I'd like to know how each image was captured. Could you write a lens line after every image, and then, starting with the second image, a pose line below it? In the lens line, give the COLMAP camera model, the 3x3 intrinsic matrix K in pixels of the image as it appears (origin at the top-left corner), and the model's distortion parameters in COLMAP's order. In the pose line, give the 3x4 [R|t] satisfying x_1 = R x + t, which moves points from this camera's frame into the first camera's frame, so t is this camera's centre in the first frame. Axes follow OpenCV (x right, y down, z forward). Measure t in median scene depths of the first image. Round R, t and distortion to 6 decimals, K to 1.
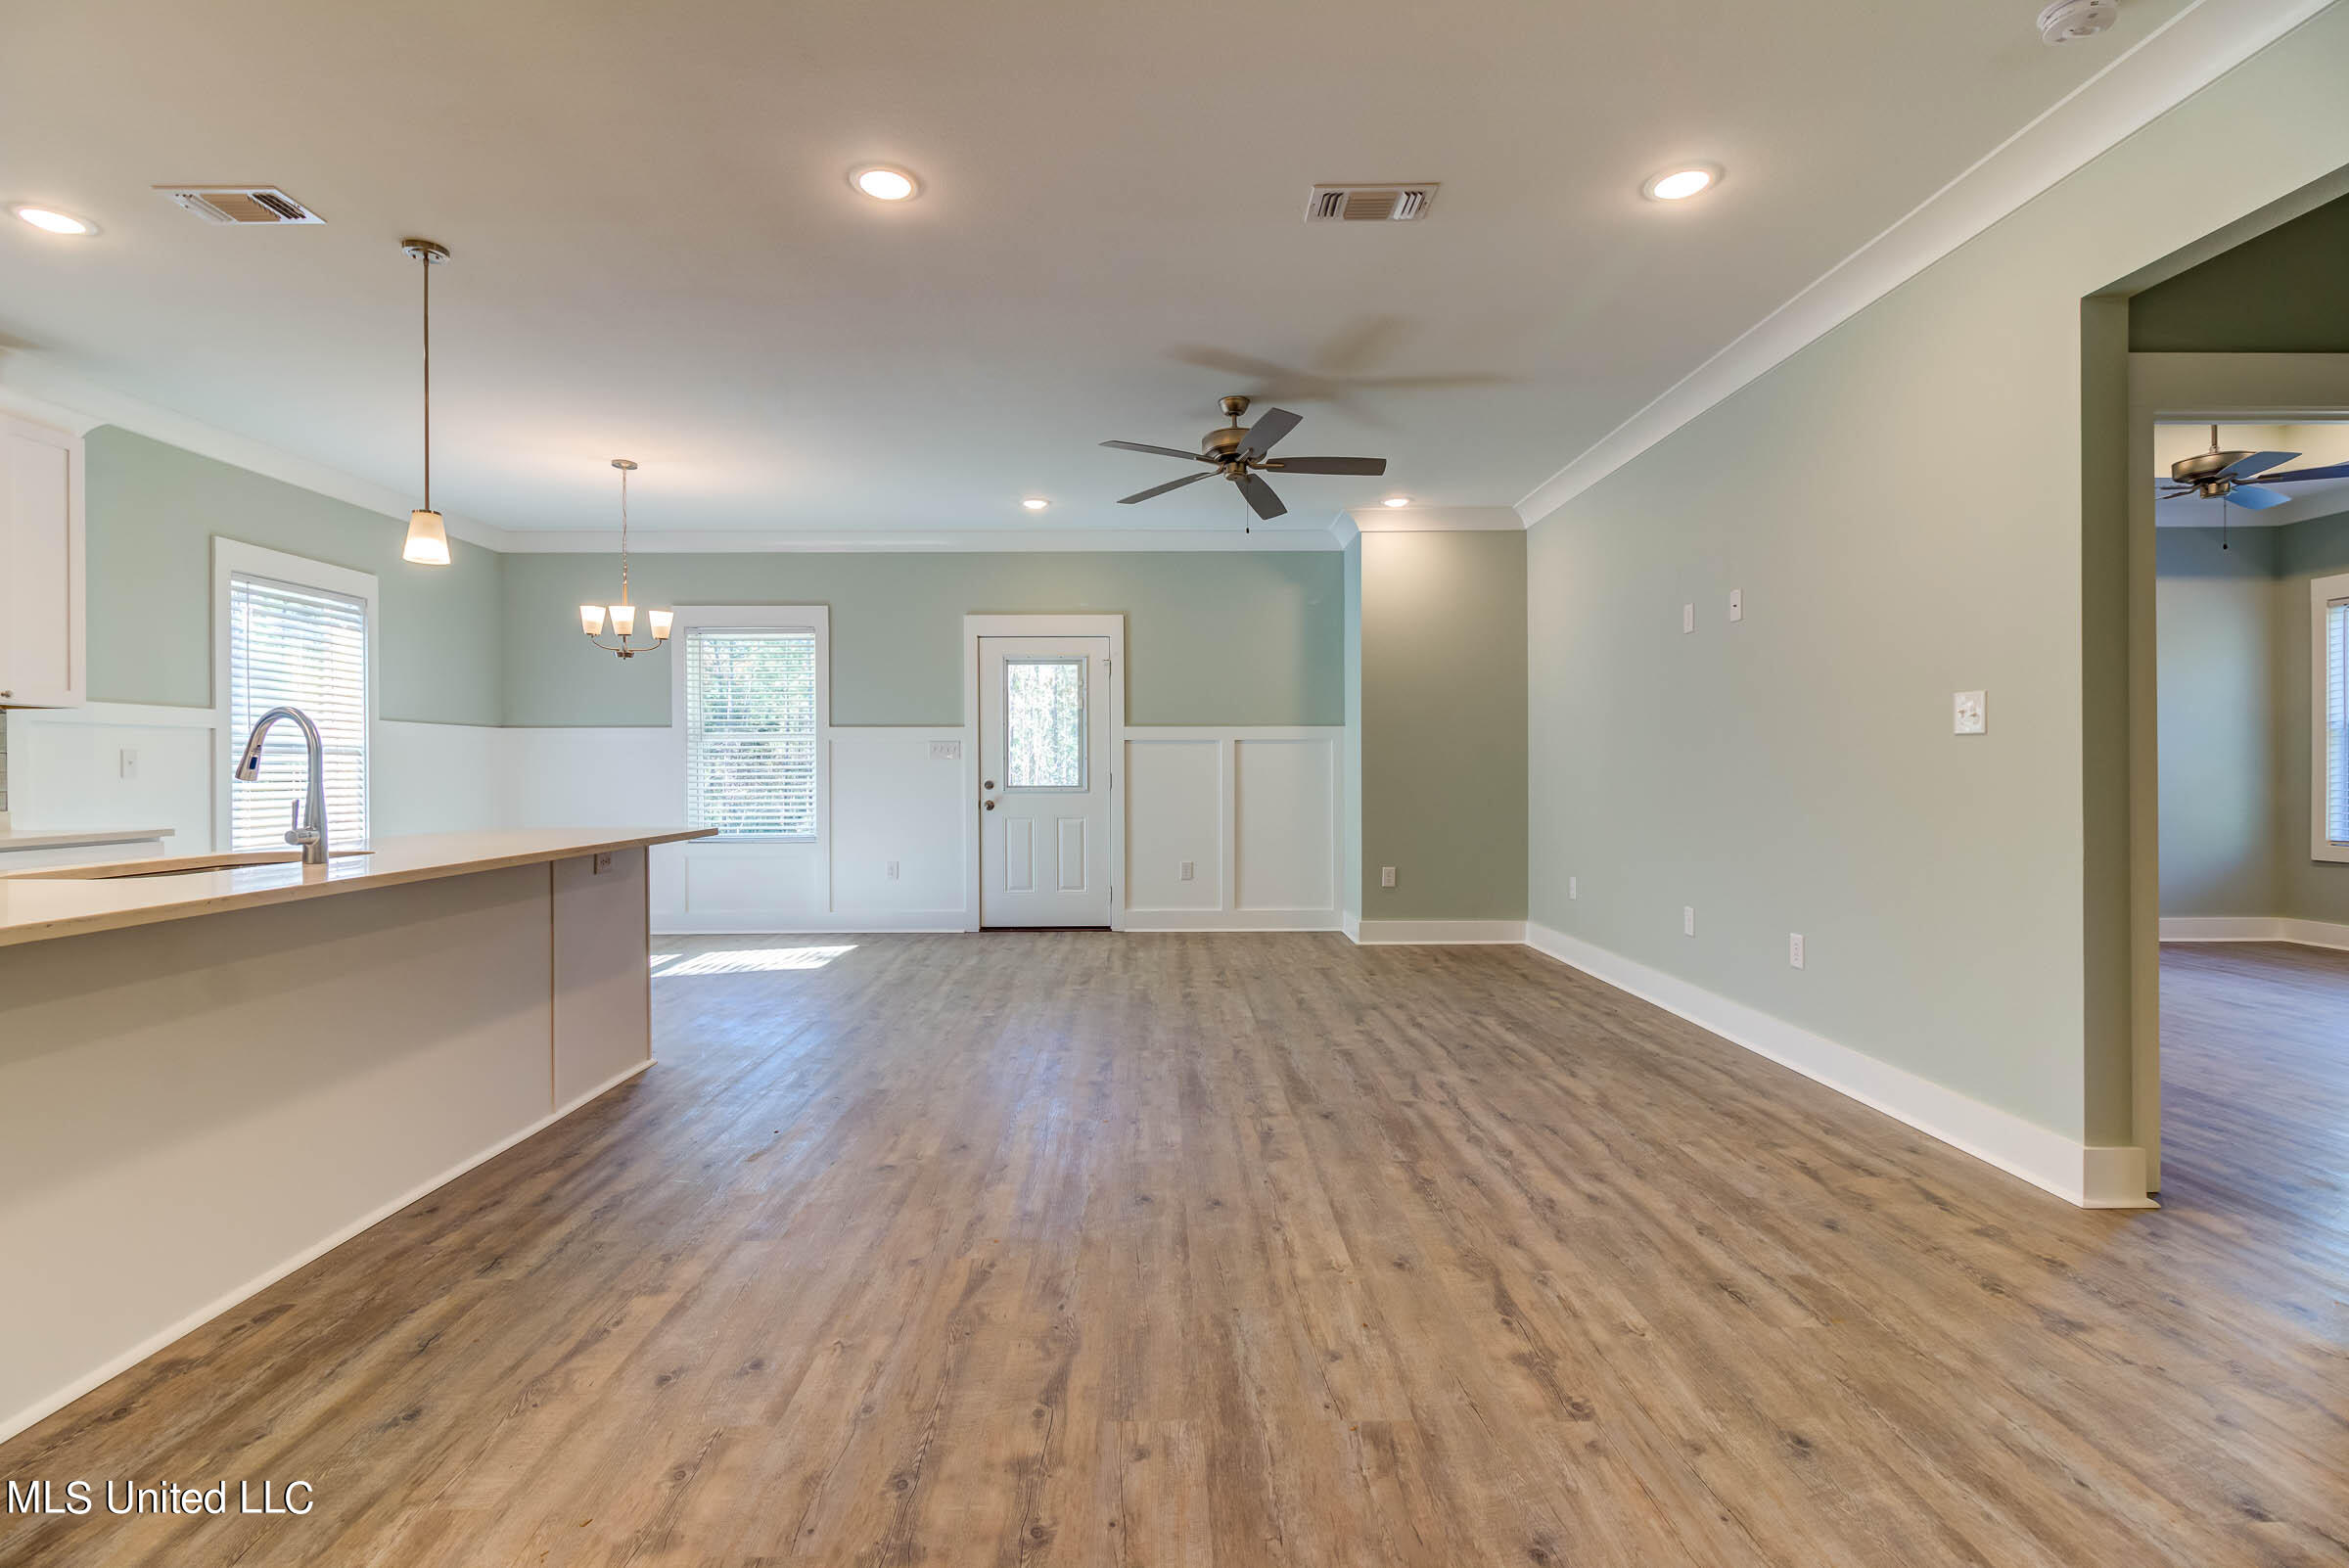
lens RADIAL K [[1070.9, 0, 1159.3], [0, 1070.9, 770.8], [0, 0, 1]] dist [0.019435, -0.013643]
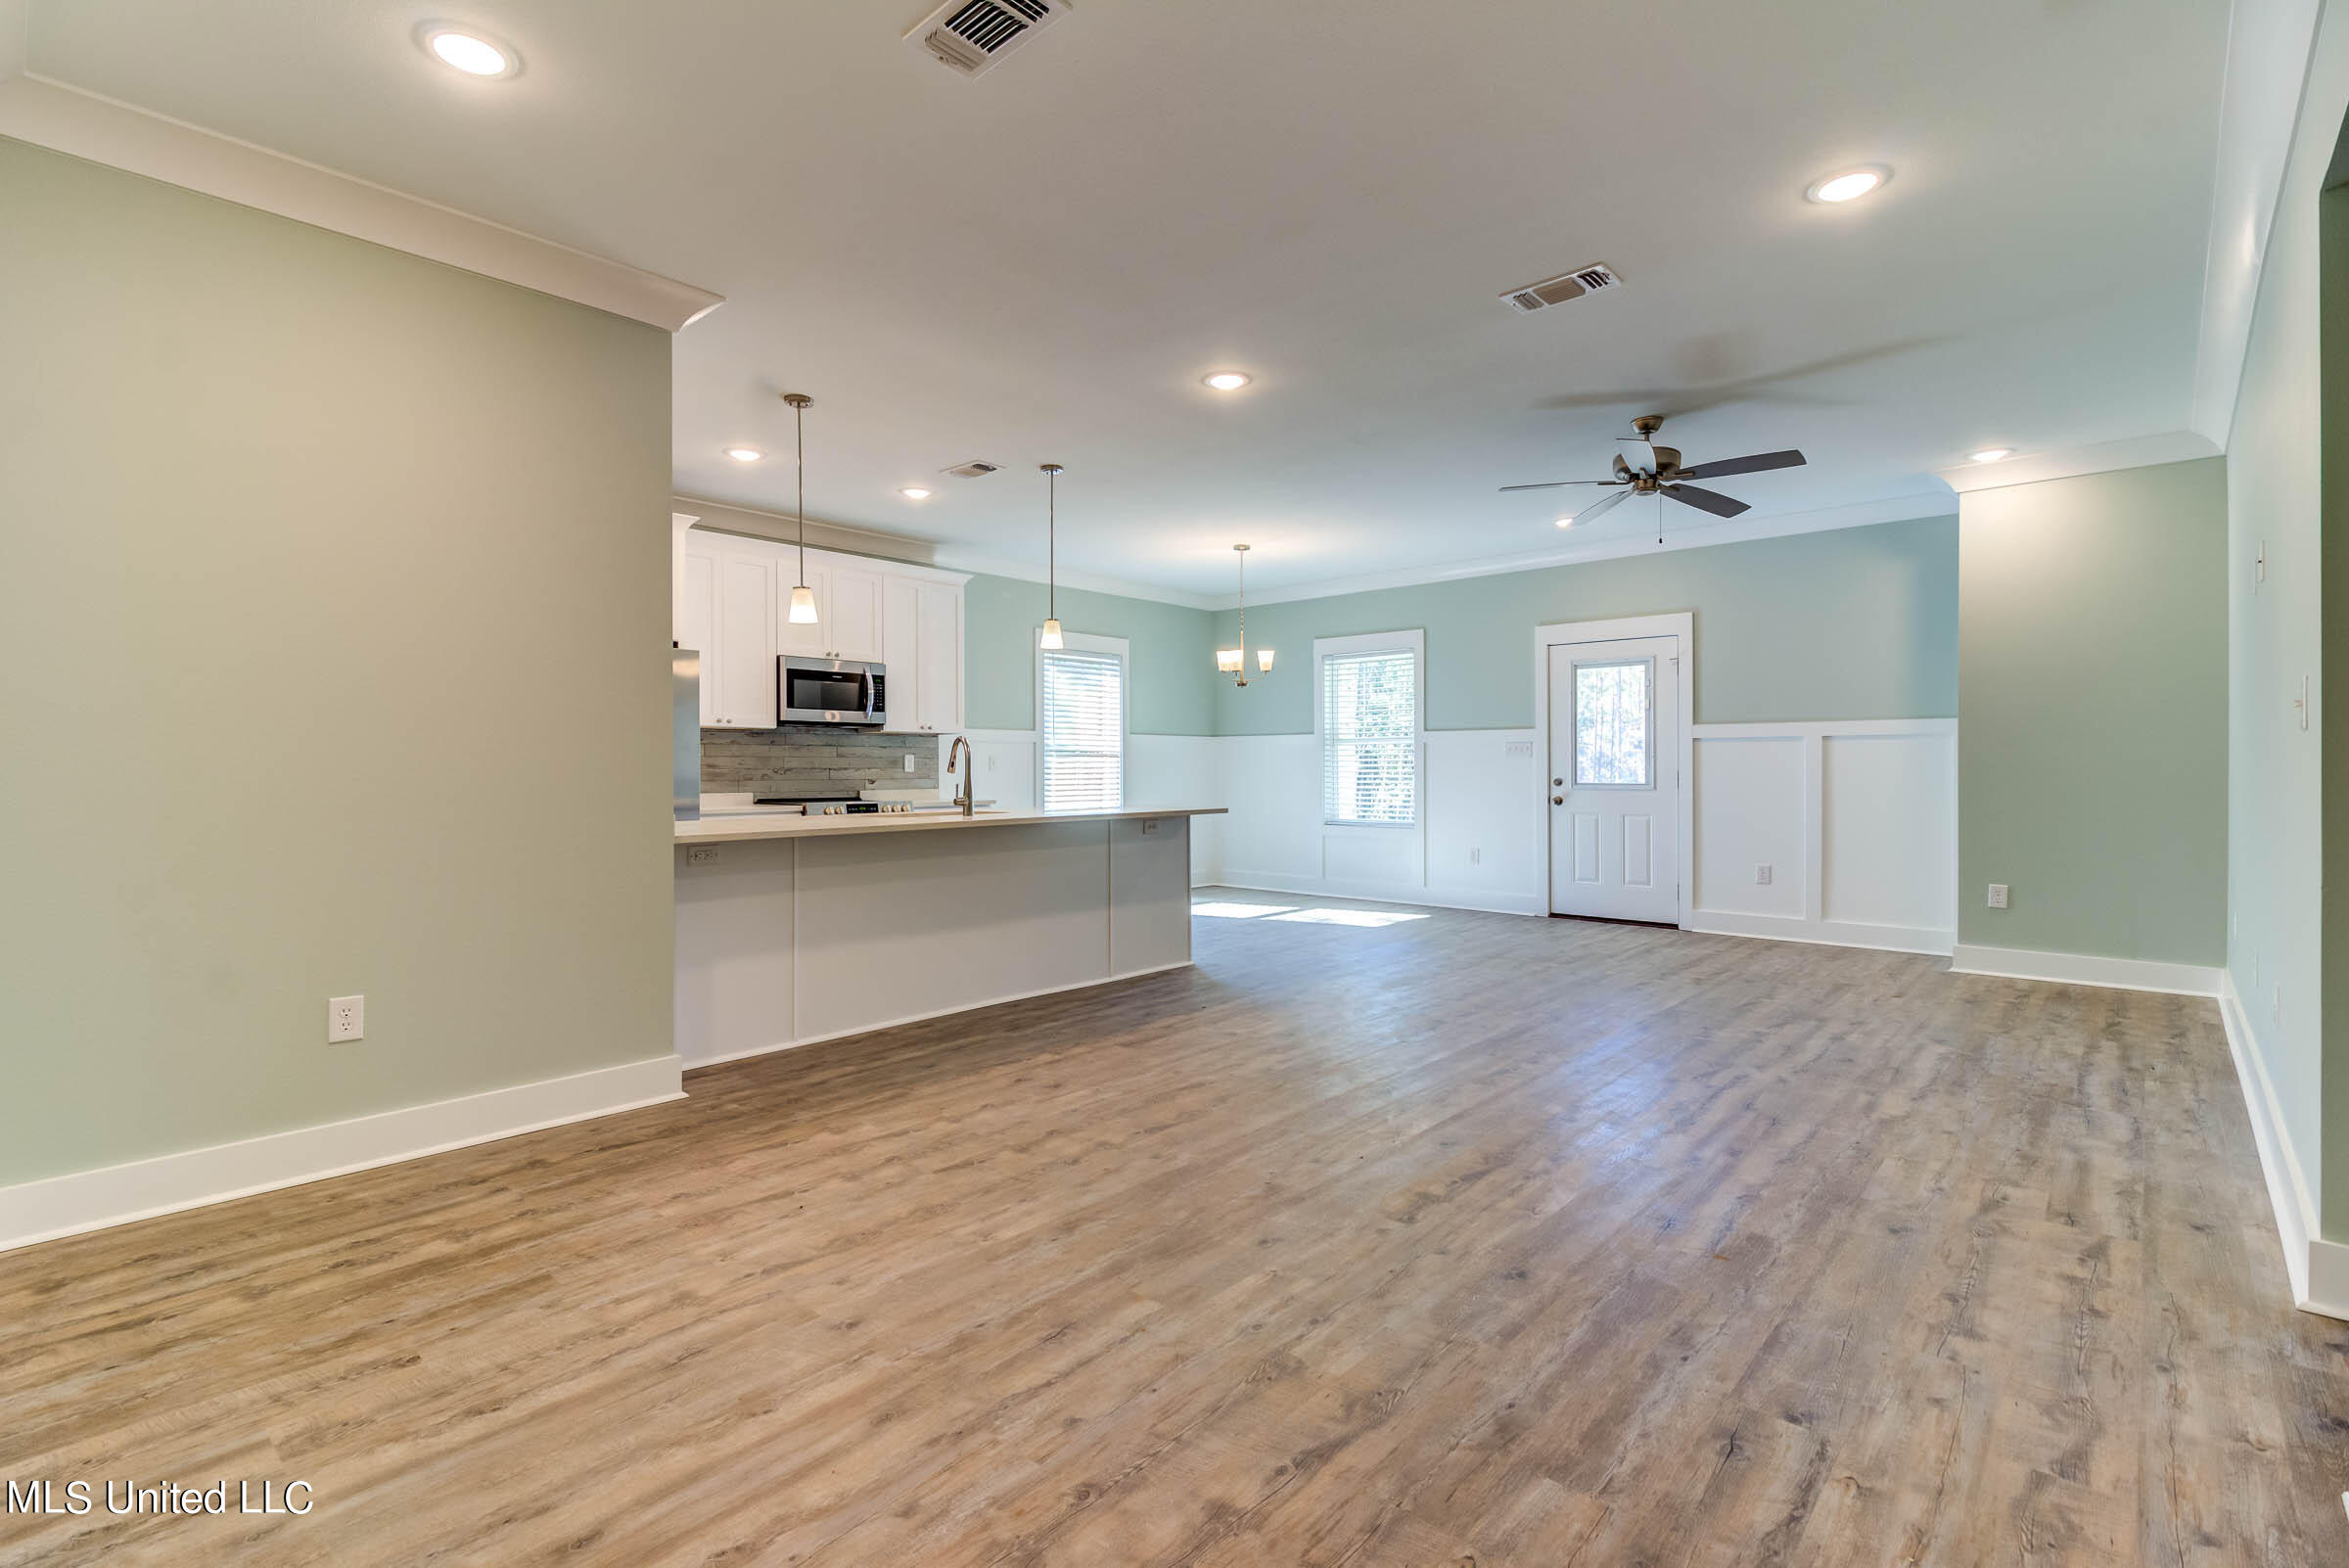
lens RADIAL K [[1070.9, 0, 1157.0], [0, 1070.9, 775.1], [0, 0, 1]] dist [0.019435, -0.013643]
pose [[0.733035, 0.008000, -0.680144, 0.595224], [-0.002405, 0.999955, 0.009169, -0.005418], [0.680186, -0.005086, 0.733022, -0.146130]]
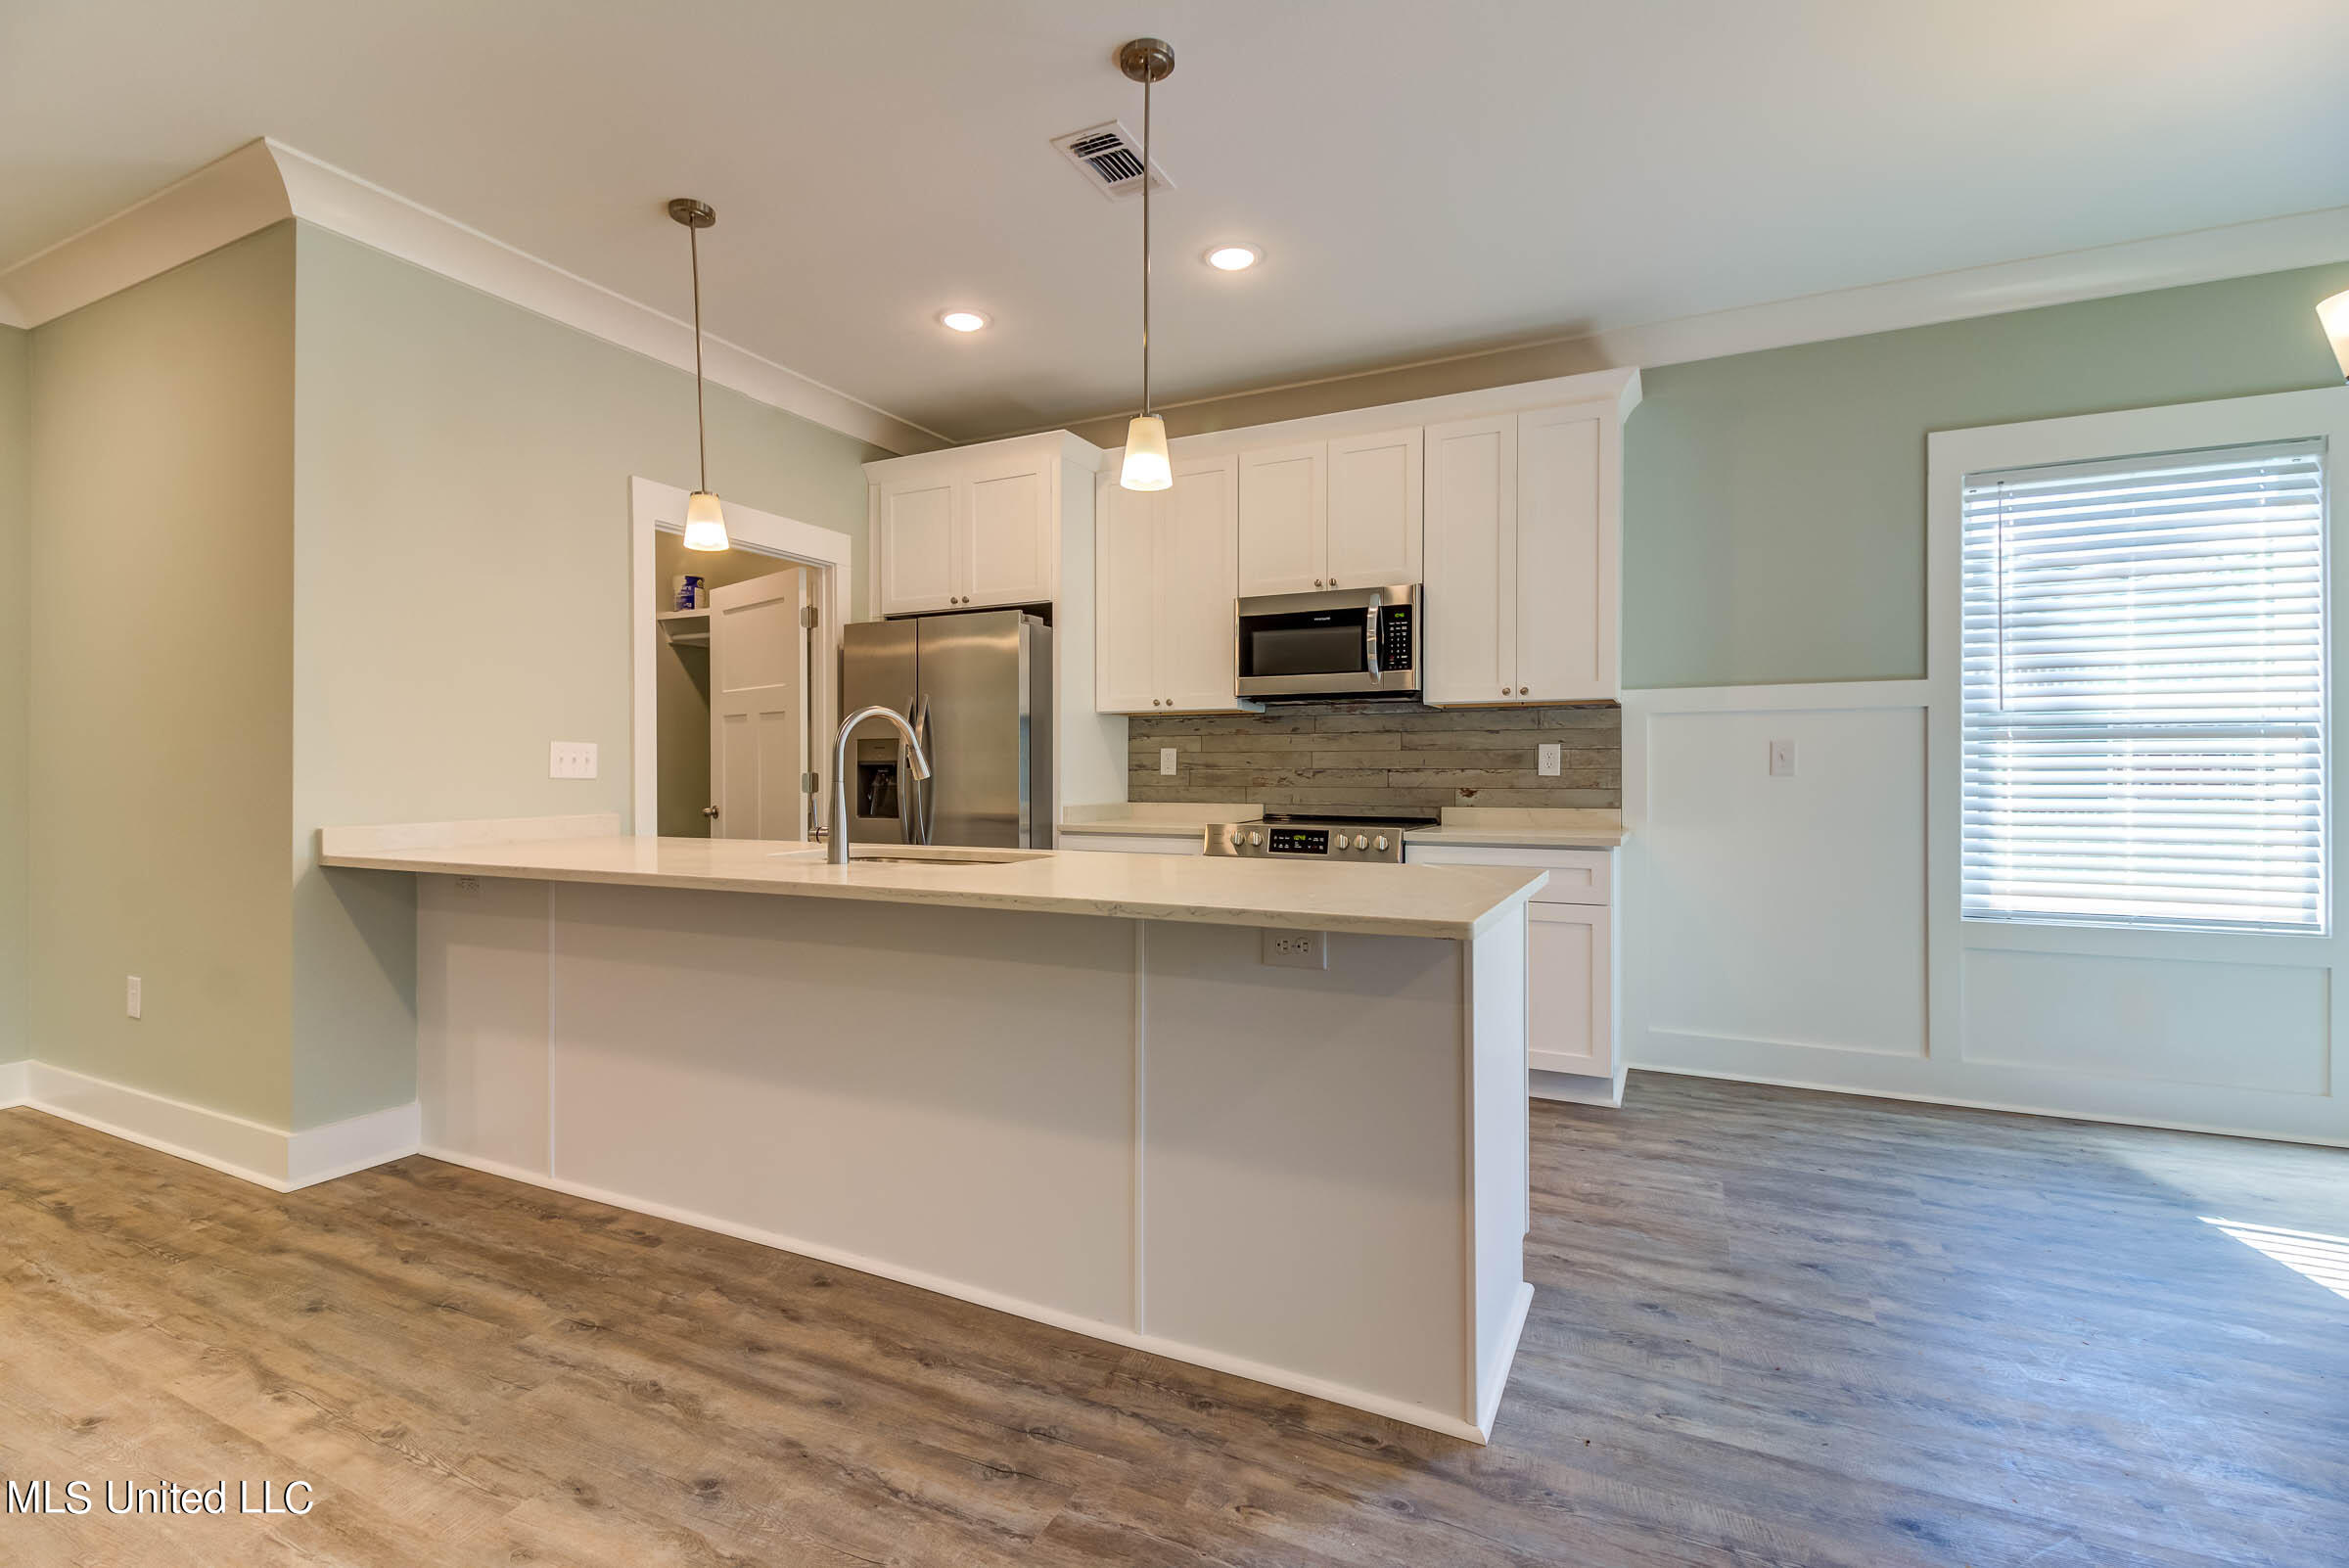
lens RADIAL K [[1070.9, 0, 1159.0], [0, 1070.9, 770.4], [0, 0, 1]] dist [0.019435, -0.013643]
pose [[-0.449916, 0.005637, -0.893053, -0.026274], [0.001999, 0.999984, 0.005305, -0.003373], [0.893069, 0.000601, -0.449920, 1.276798]]
